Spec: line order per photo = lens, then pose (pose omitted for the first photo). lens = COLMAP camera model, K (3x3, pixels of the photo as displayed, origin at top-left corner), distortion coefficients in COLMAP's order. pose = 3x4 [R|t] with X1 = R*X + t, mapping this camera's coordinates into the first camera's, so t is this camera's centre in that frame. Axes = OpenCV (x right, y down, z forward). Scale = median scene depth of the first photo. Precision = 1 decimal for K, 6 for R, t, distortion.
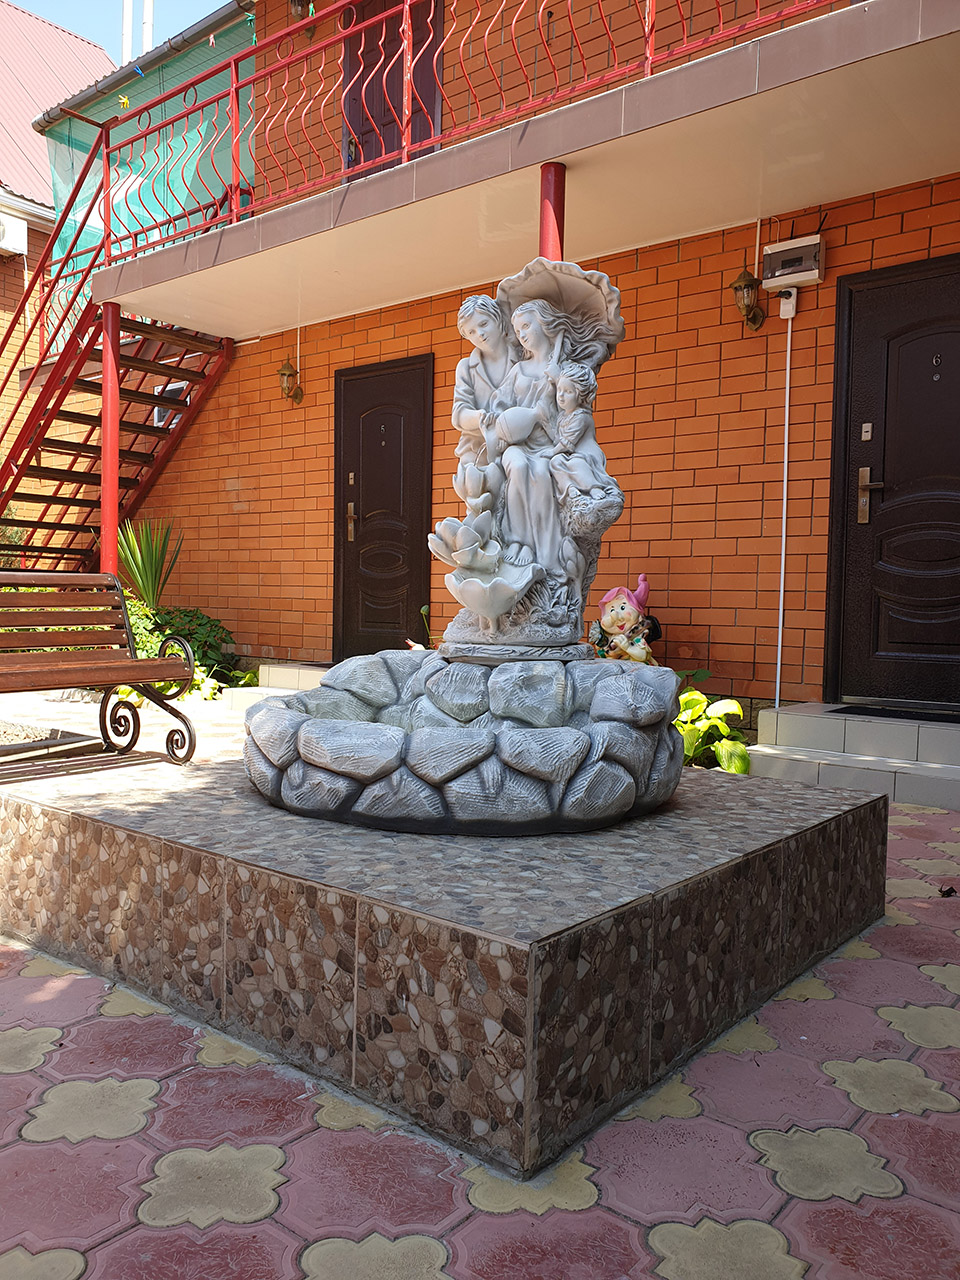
lens RADIAL K [[985.0, 0, 480.0], [0, 985.0, 640.0], [0, 0, 1]] dist [0.010716, -0.009747]
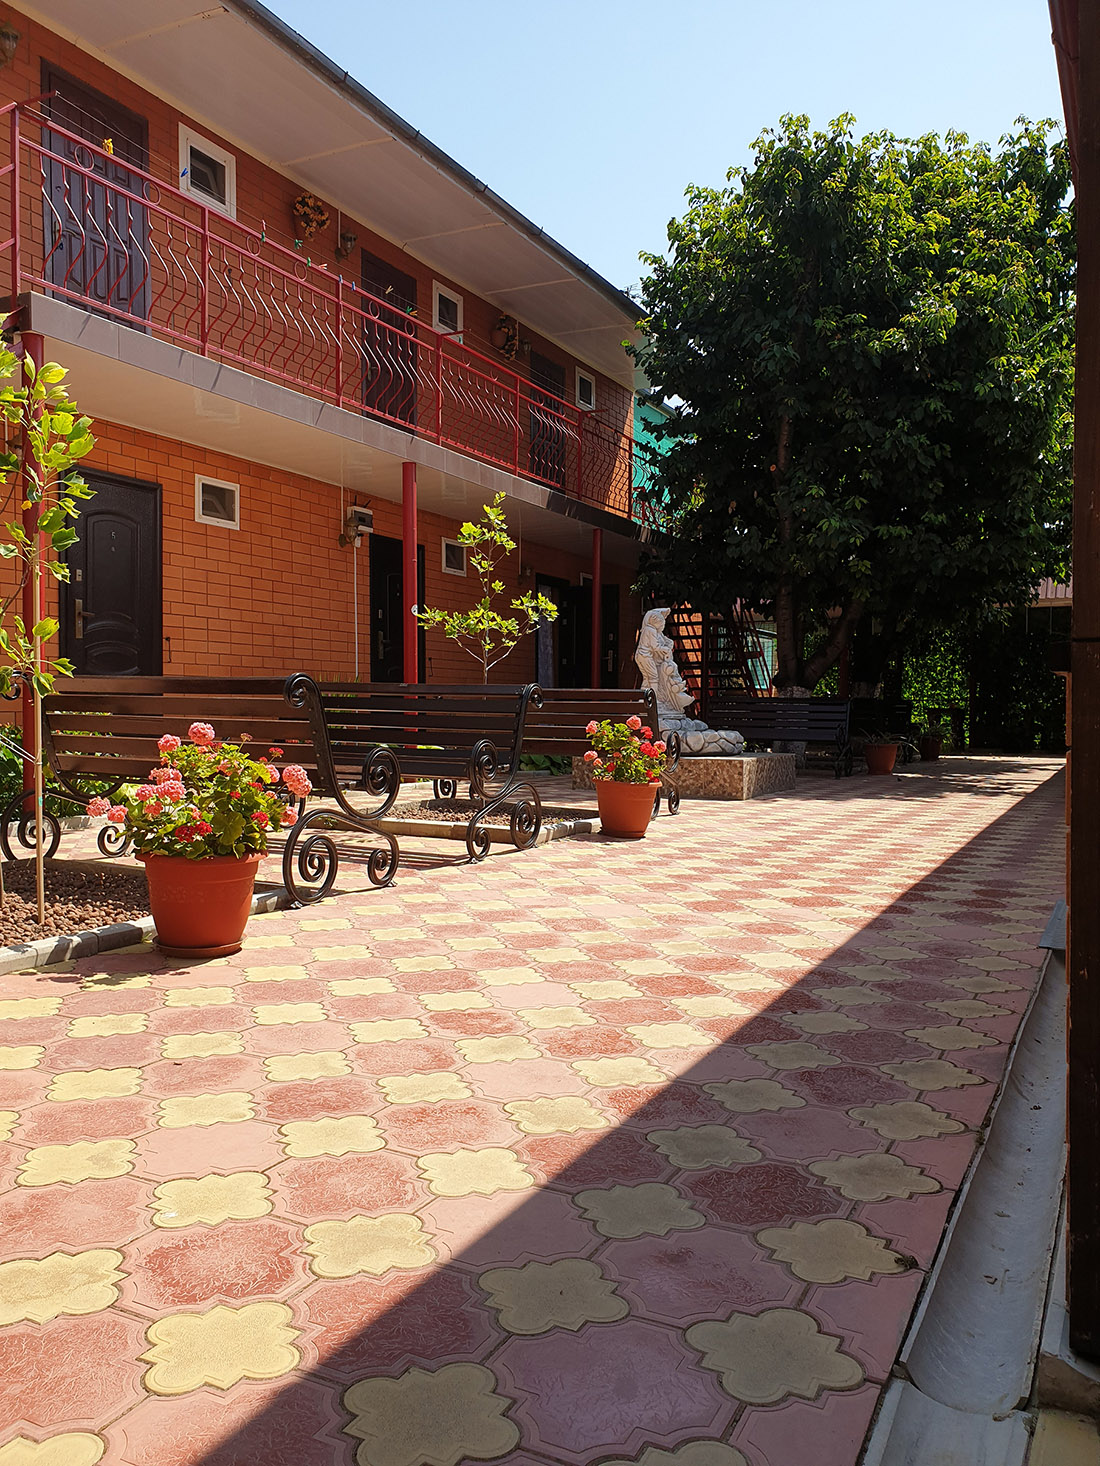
lens RADIAL K [[1128.1, 0, 550.0], [0, 1128.1, 733.0], [0, 0, 1]] dist [0.010716, -0.009747]
pose [[-0.186496, -0.039076, 0.981678, -4.042798], [0.028431, 0.998576, 0.045150, -0.133407], [-0.982044, 0.036330, -0.185119, 2.276774]]
